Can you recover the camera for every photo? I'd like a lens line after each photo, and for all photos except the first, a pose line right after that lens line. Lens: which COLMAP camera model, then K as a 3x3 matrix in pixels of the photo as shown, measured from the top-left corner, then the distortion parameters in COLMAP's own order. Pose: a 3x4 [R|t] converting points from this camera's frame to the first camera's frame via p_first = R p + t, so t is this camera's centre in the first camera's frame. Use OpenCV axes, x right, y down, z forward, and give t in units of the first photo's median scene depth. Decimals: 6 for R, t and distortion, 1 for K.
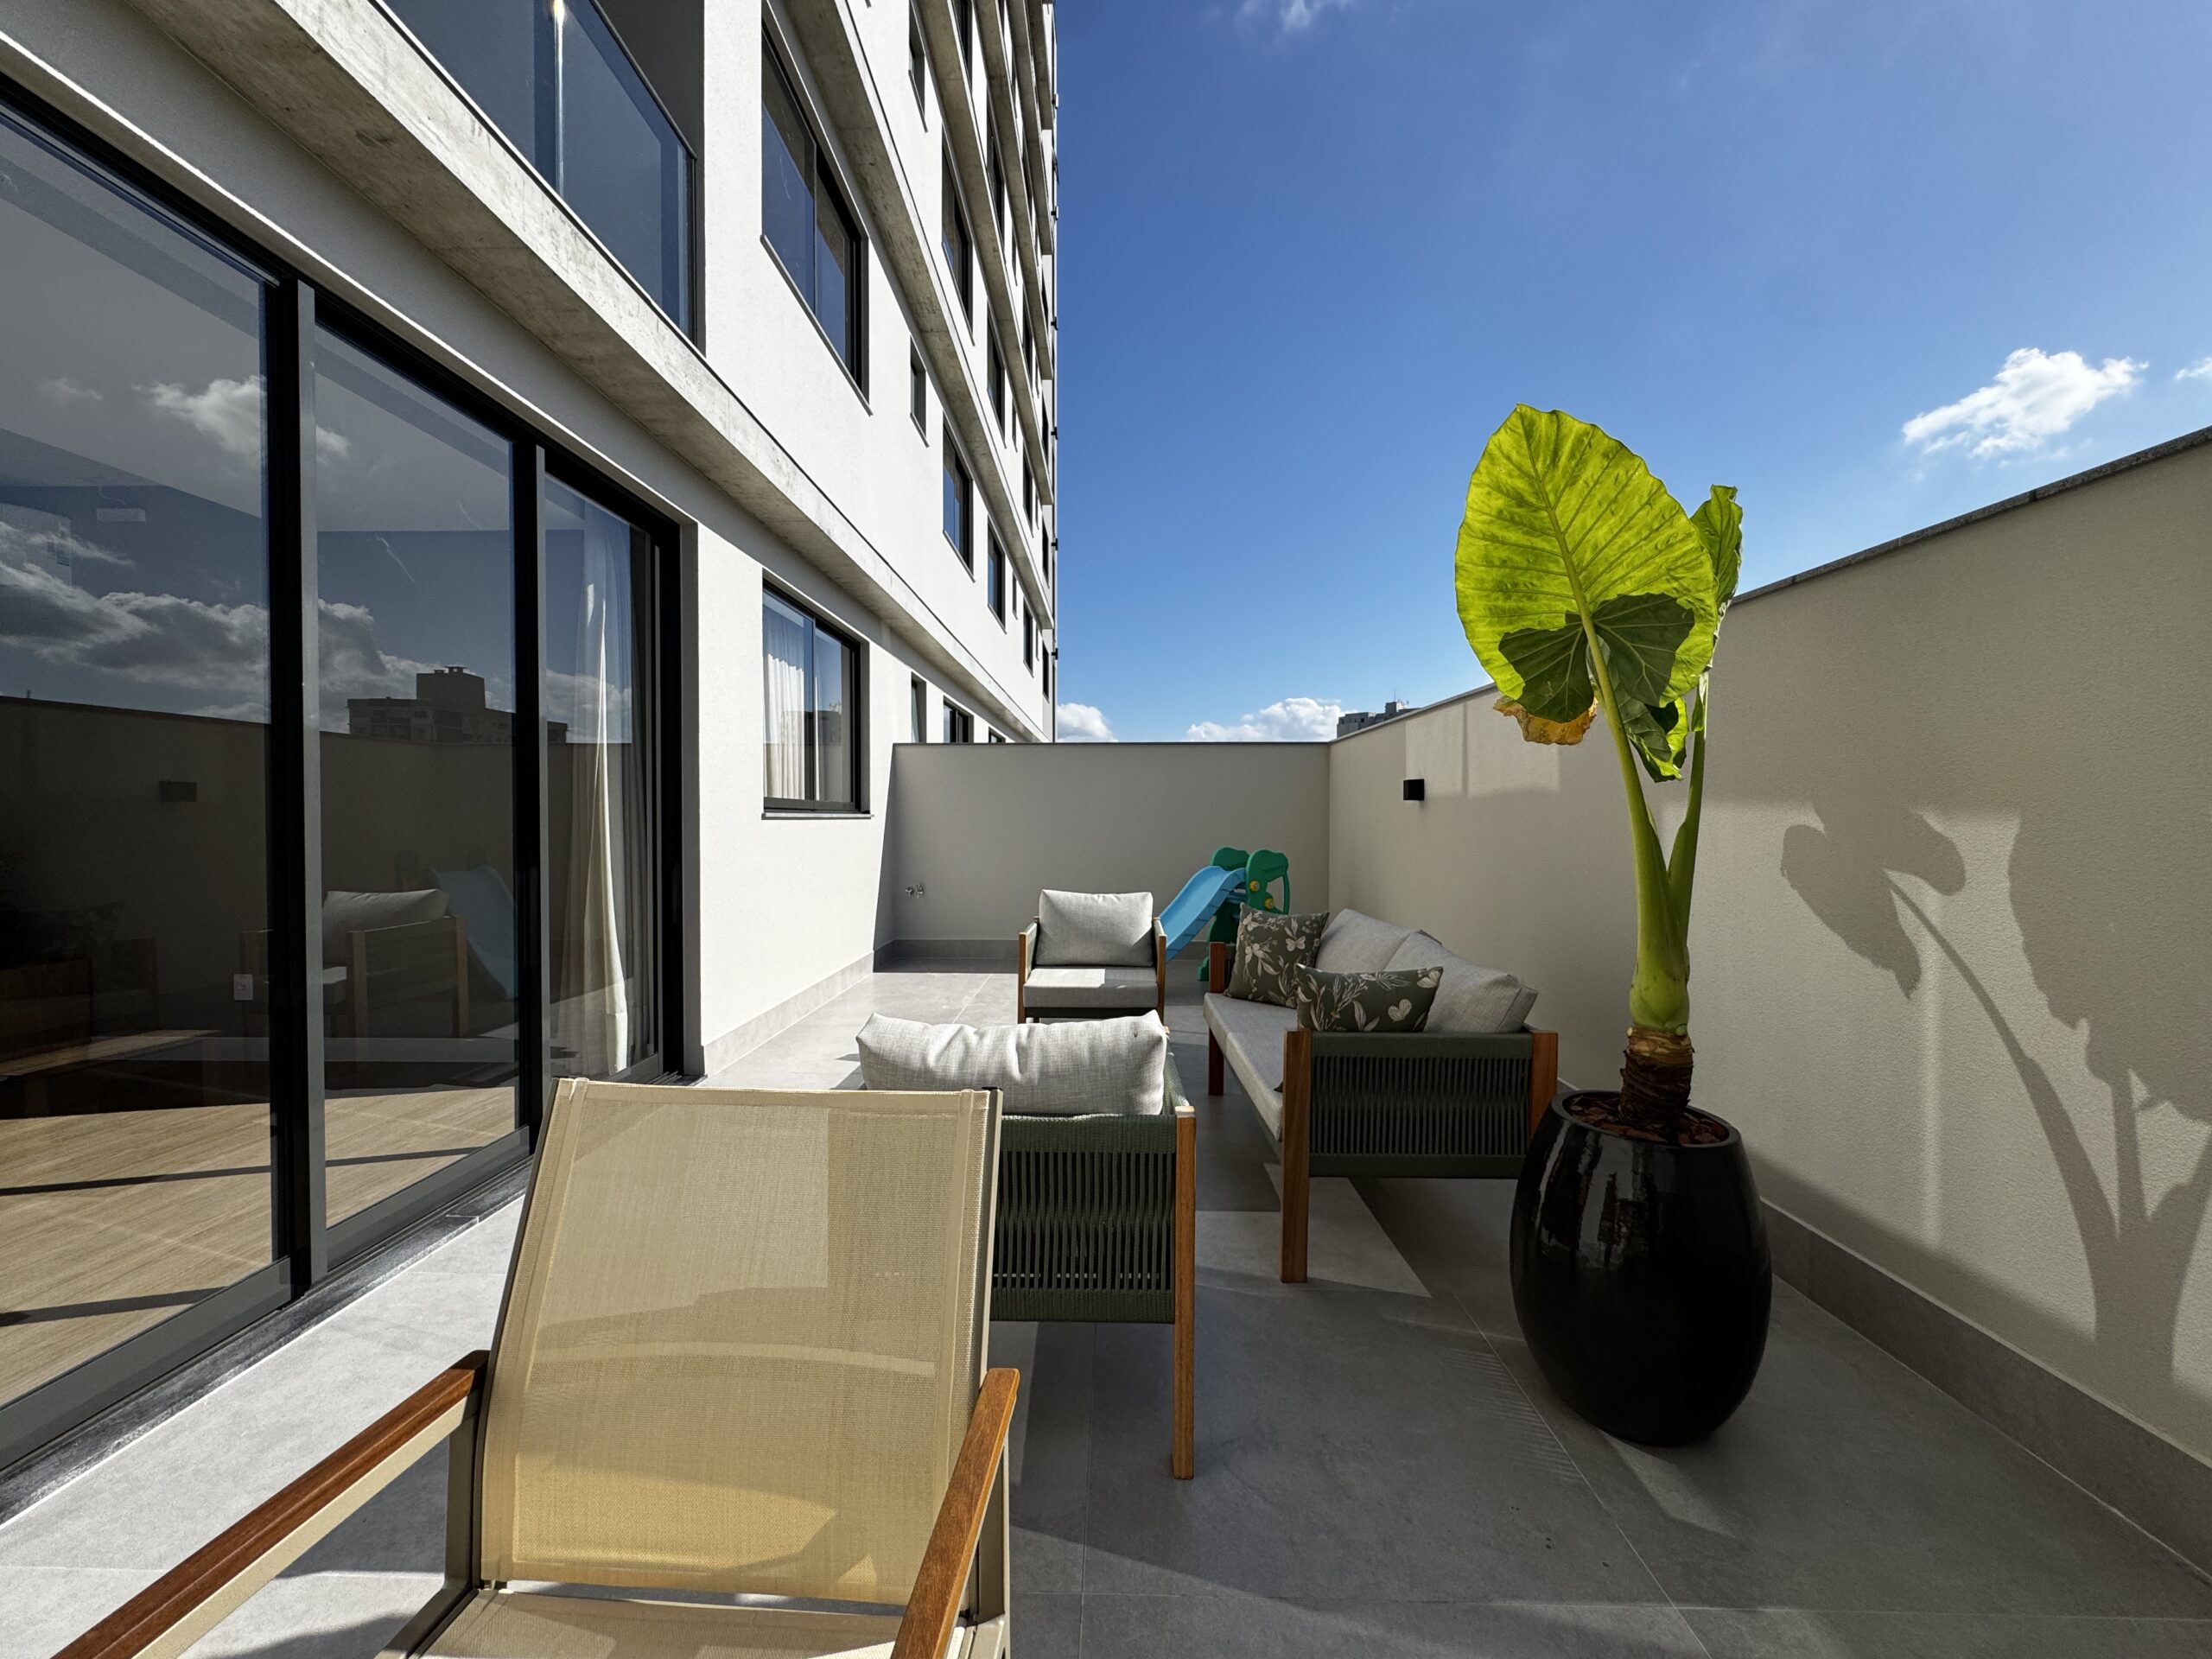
lens RADIAL K [[882.7, 0, 1102.8], [0, 882.7, 828.9], [0, 0, 1]] dist [-0.001801, -0.000222]
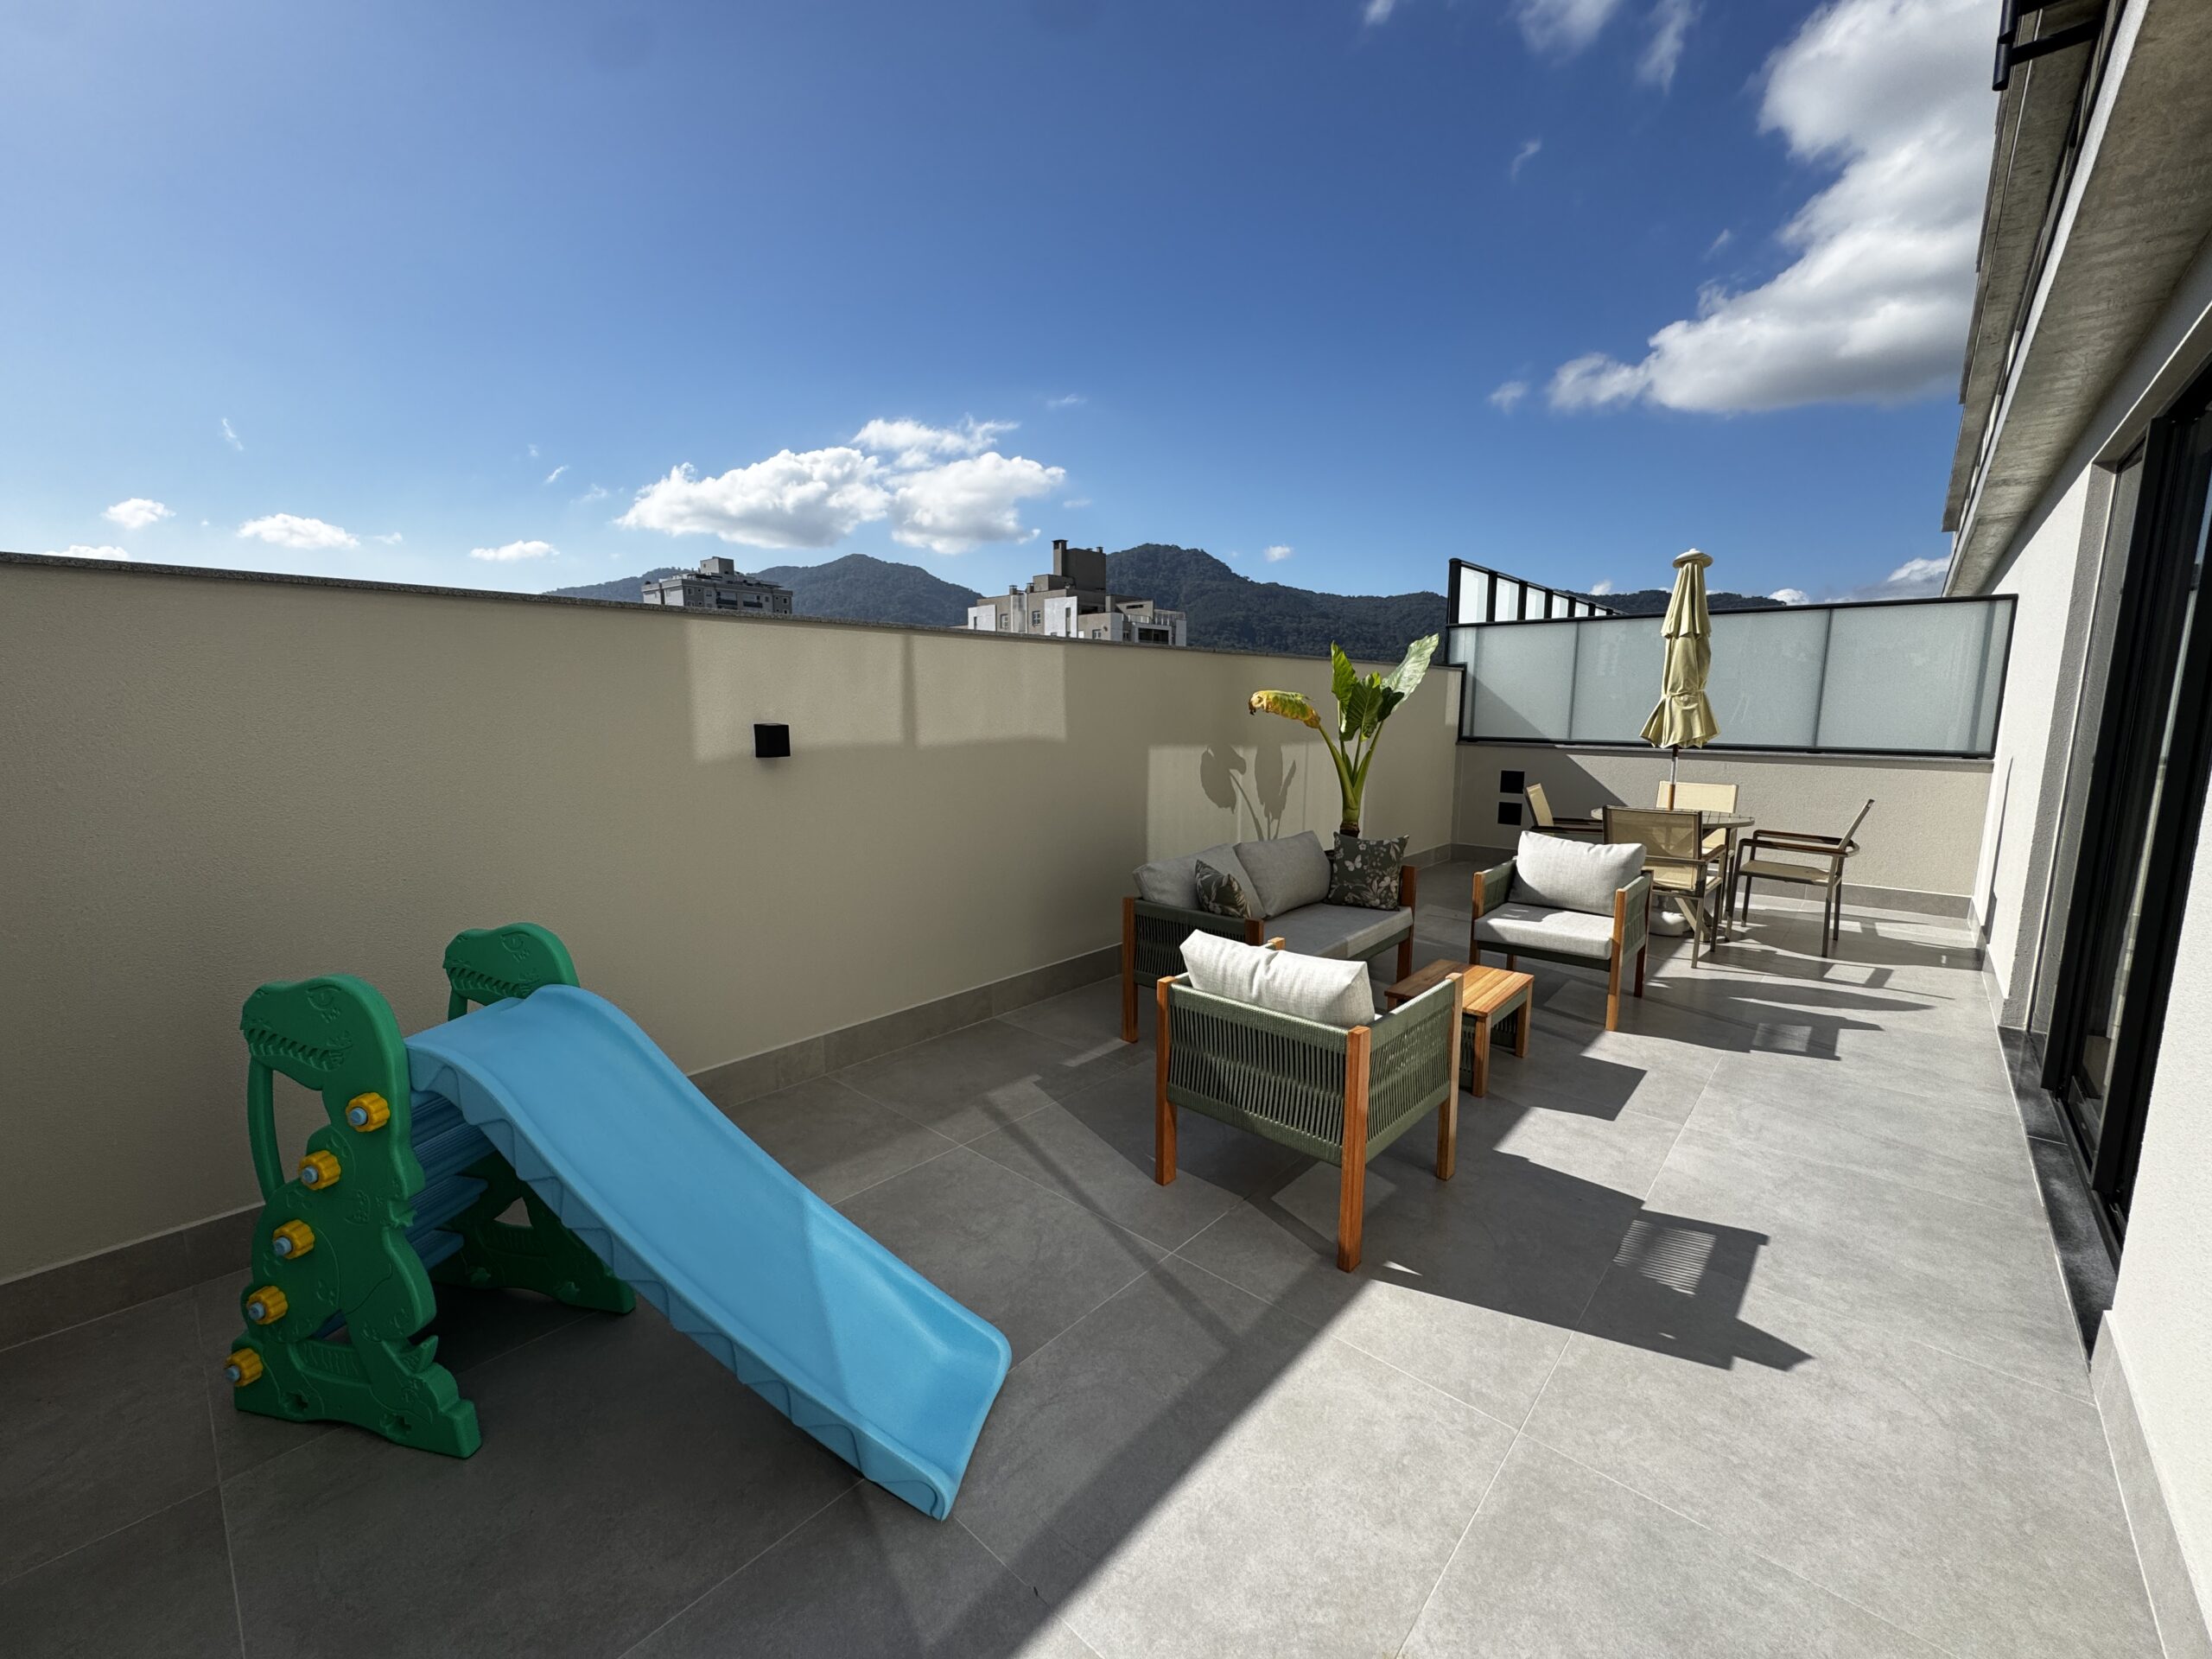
lens RADIAL K [[882.7, 0, 1102.8], [0, 882.7, 828.9], [0, 0, 1]] dist [-0.001801, -0.000222]
pose [[-0.754066, -0.098837, 0.649319, -0.600656], [0.005054, 0.987710, 0.156215, -0.198605], [-0.656779, 0.121078, -0.744299, 3.335100]]
